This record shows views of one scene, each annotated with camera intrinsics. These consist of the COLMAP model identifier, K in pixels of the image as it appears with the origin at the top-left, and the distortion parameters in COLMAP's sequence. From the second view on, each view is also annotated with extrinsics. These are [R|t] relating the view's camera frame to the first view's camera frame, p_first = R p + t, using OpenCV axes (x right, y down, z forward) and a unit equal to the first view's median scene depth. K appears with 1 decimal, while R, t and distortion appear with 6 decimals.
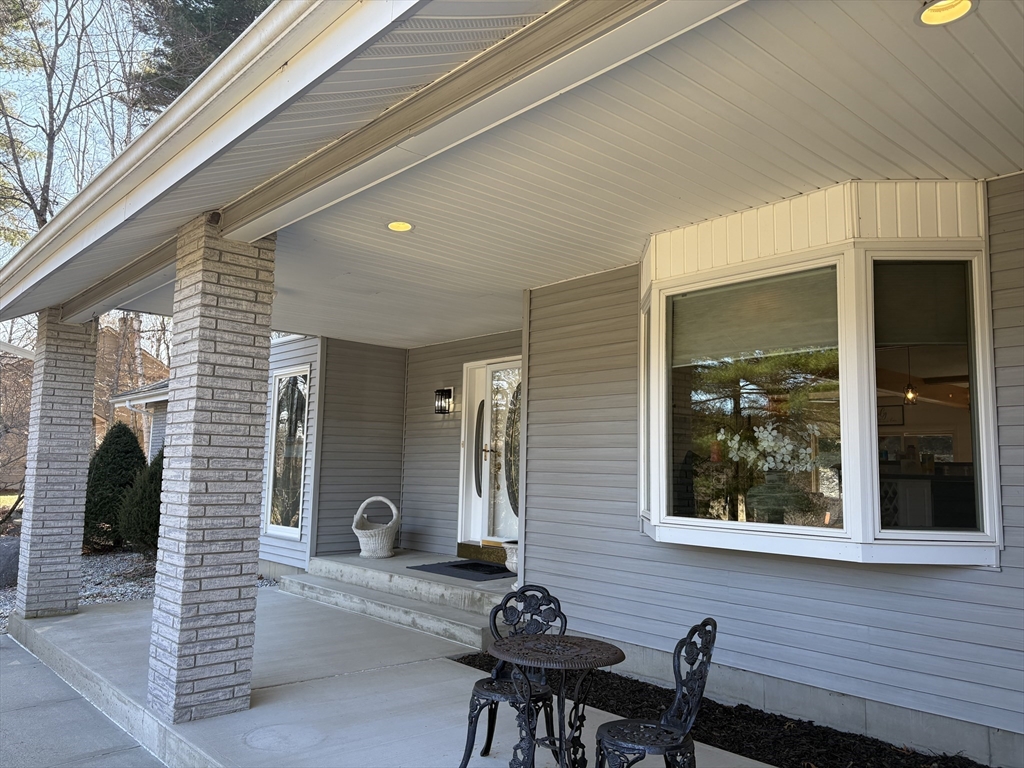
lens RADIAL K [[768.5, 0, 510.5], [0, 768.5, 384.7], [0, 0, 1]] dist [0.044233, -0.008612]
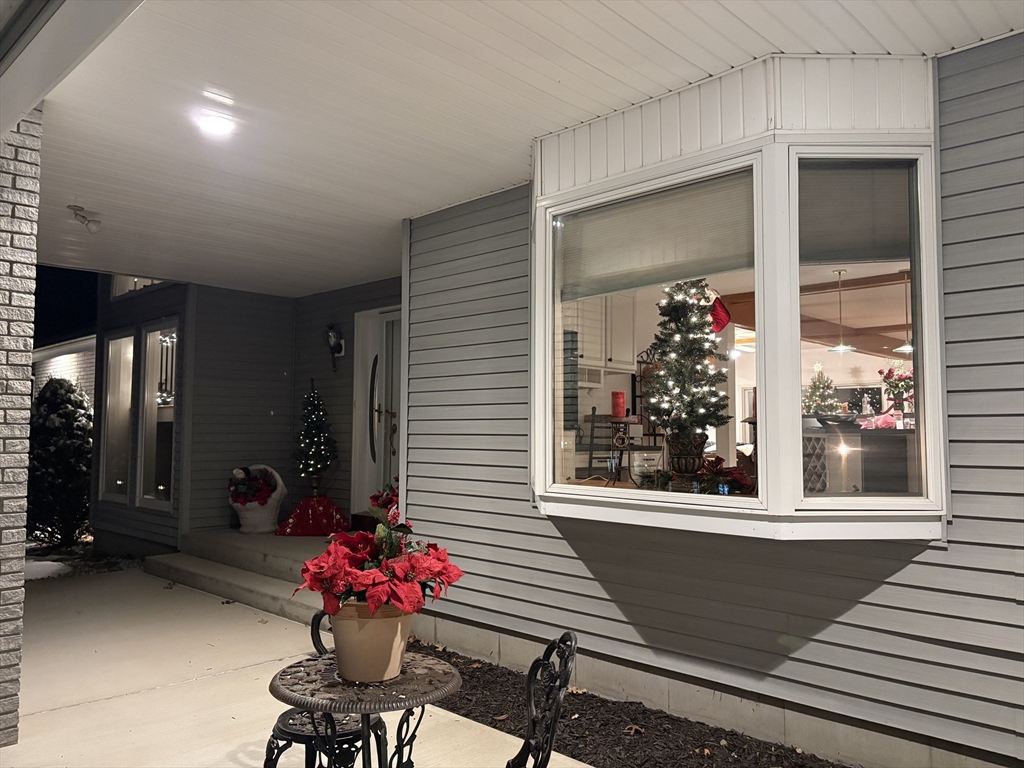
lens RADIAL K [[768.5, 0, 510.1], [0, 768.5, 385.1], [0, 0, 1]] dist [0.044233, -0.008612]
pose [[0.997280, -0.011873, 0.072747, 0.116088], [0.008216, 0.998697, 0.050360, 0.026789], [-0.073251, -0.049626, 0.996078, 0.227890]]
